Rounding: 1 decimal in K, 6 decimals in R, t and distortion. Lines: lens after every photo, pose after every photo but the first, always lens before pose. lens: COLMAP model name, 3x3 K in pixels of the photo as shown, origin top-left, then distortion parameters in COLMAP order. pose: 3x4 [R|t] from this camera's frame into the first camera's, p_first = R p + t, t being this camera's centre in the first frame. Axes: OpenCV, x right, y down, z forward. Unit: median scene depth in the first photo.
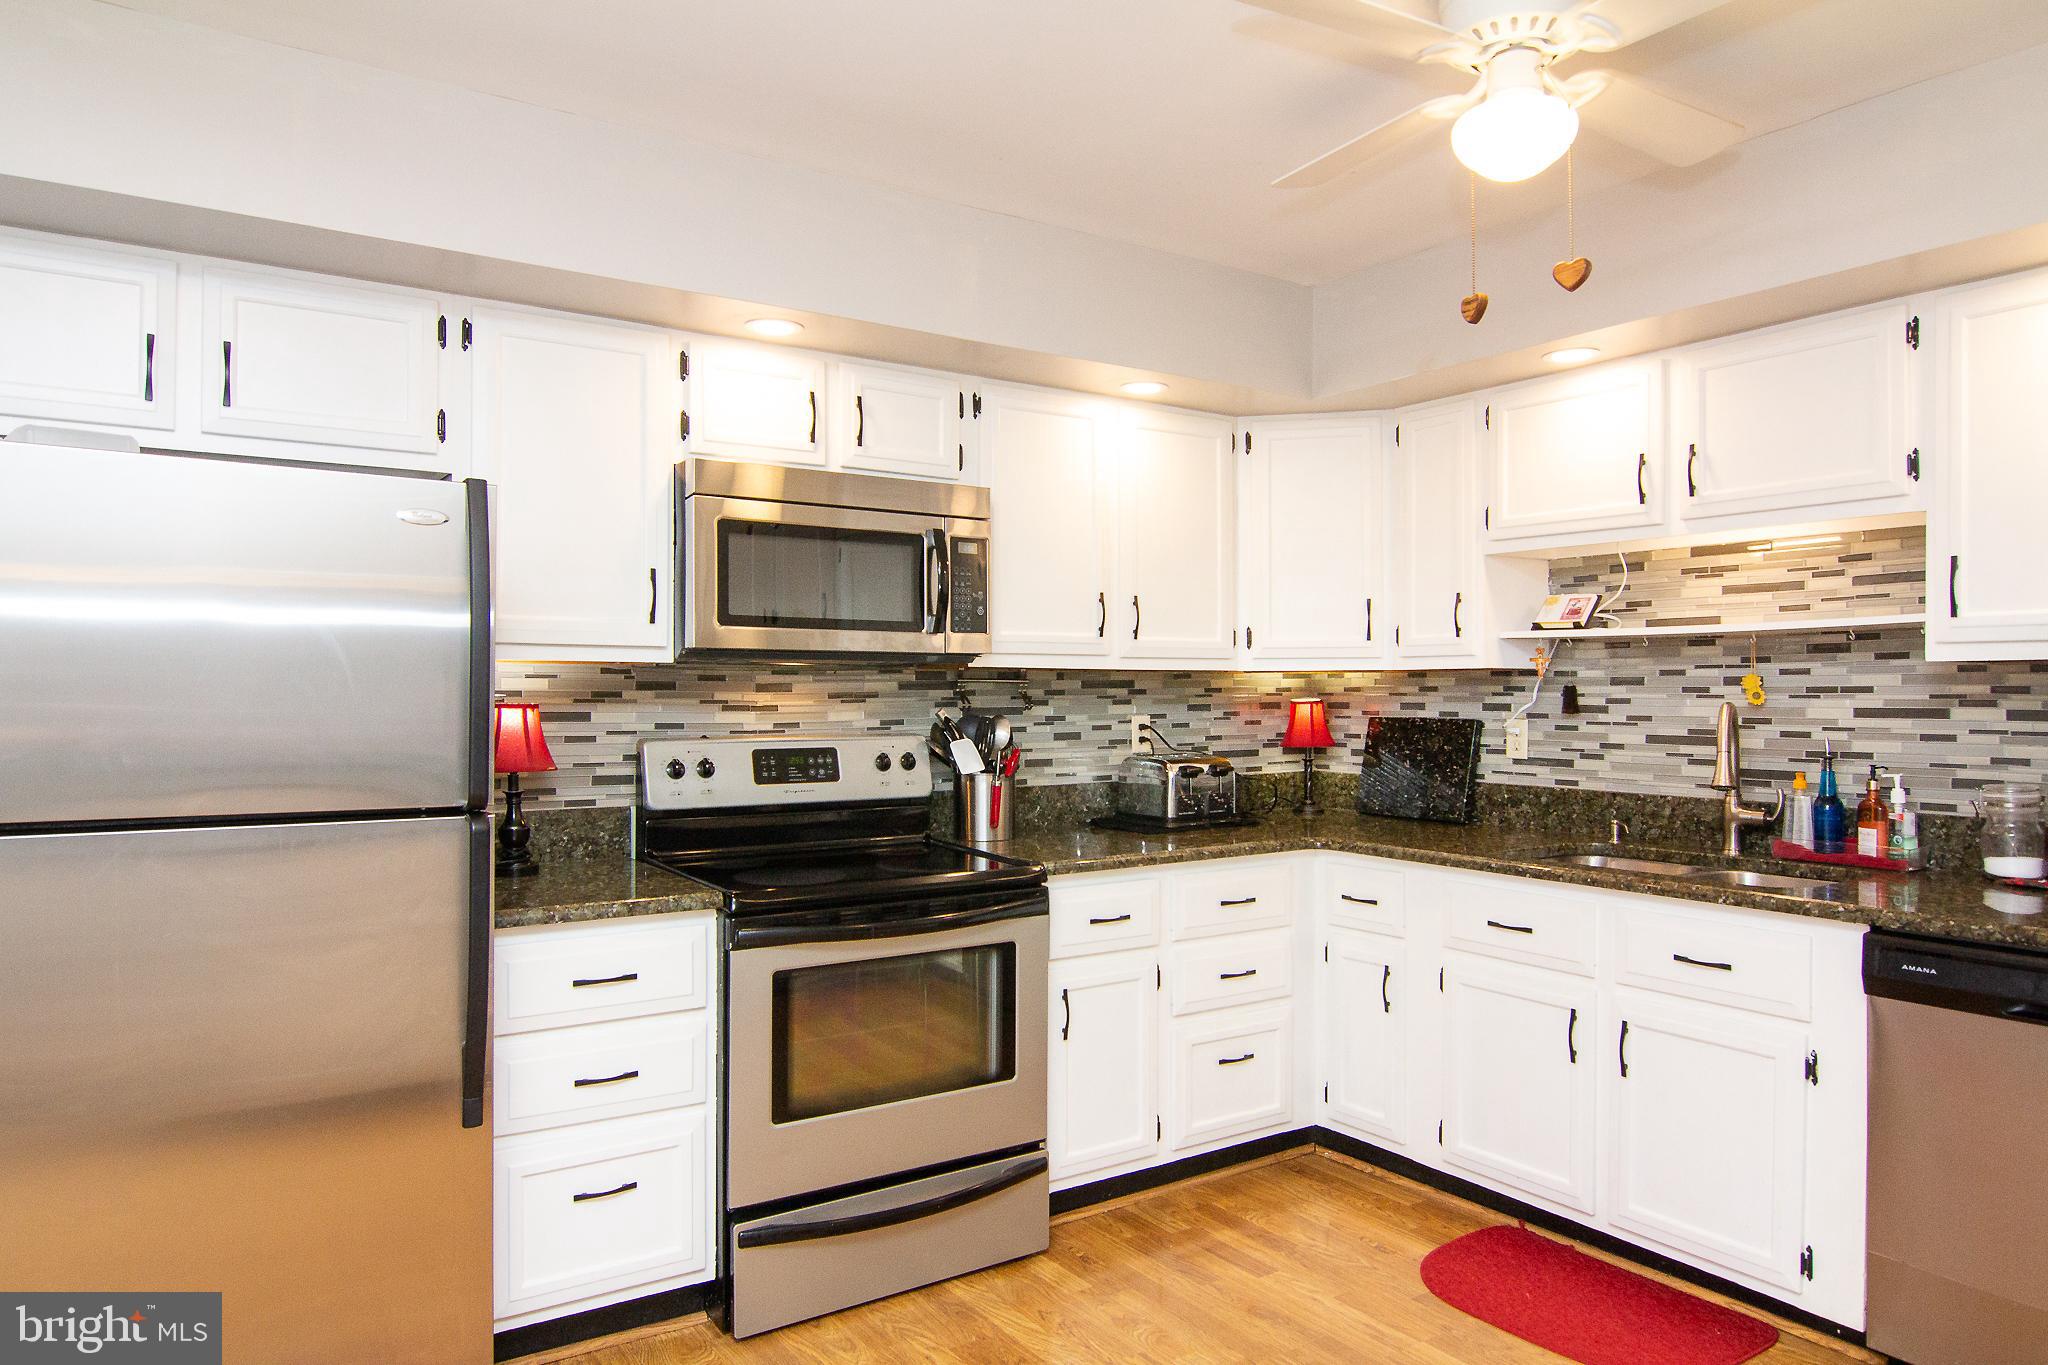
lens RADIAL K [[1349.4, 0, 1026.6], [0, 1349.4, 695.0], [0, 0, 1]] dist [-0.005201, -0.000855]
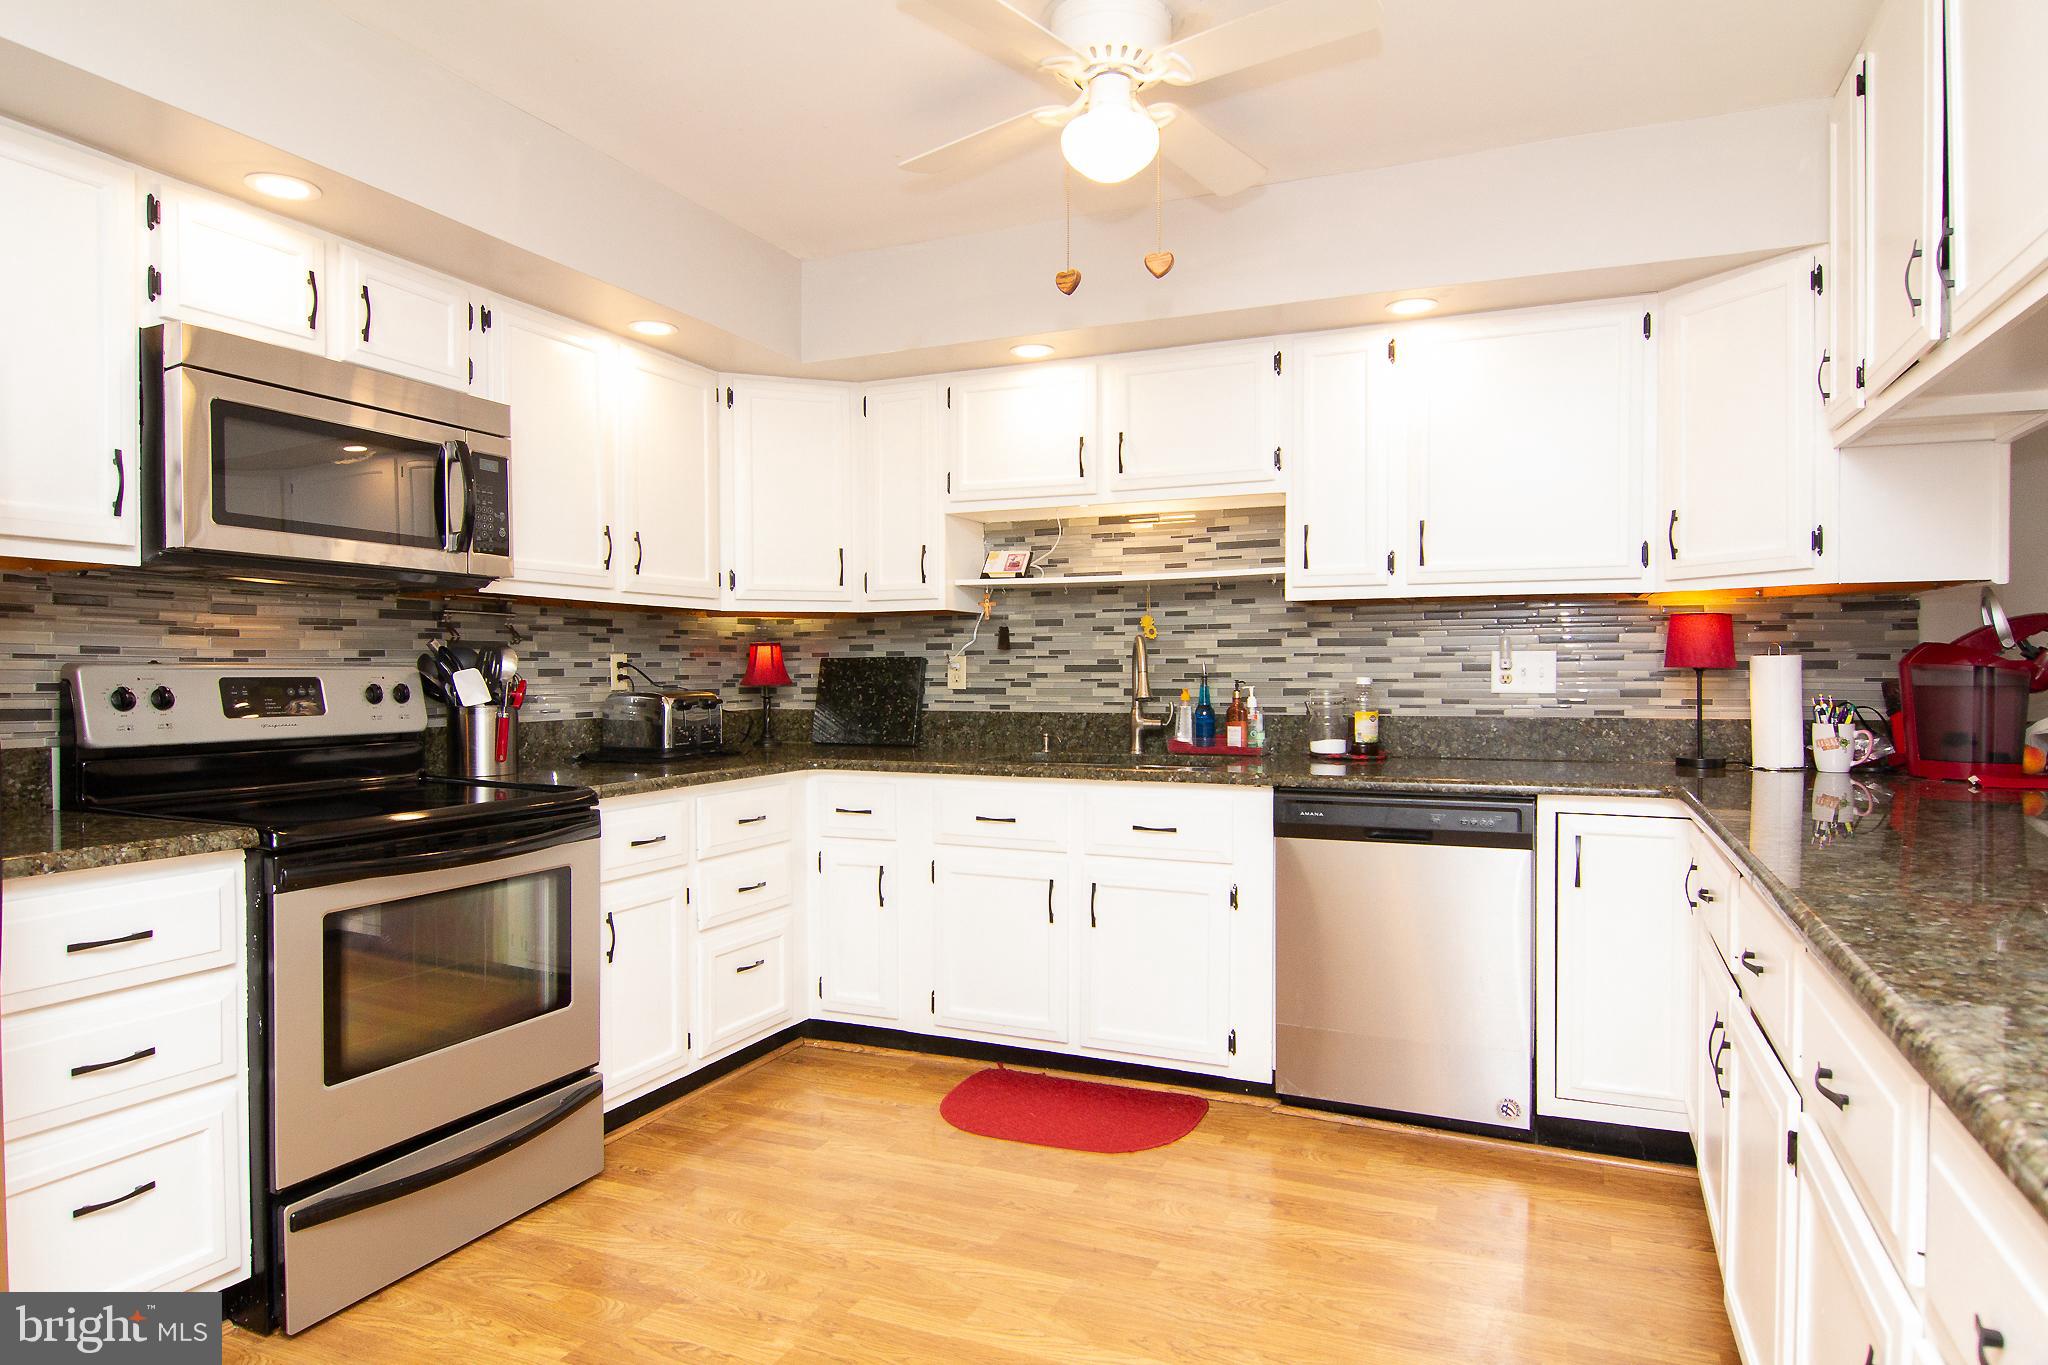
lens RADIAL K [[1207.8, 0, 1034.0], [0, 1207.8, 697.6], [0, 0, 1]] dist [-0.008759, -0.010992]
pose [[0.840882, -0.012464, 0.541074, -0.190337], [0.004224, 0.999855, 0.016469, 0.044927], [-0.541202, -0.011563, 0.840813, 0.076446]]
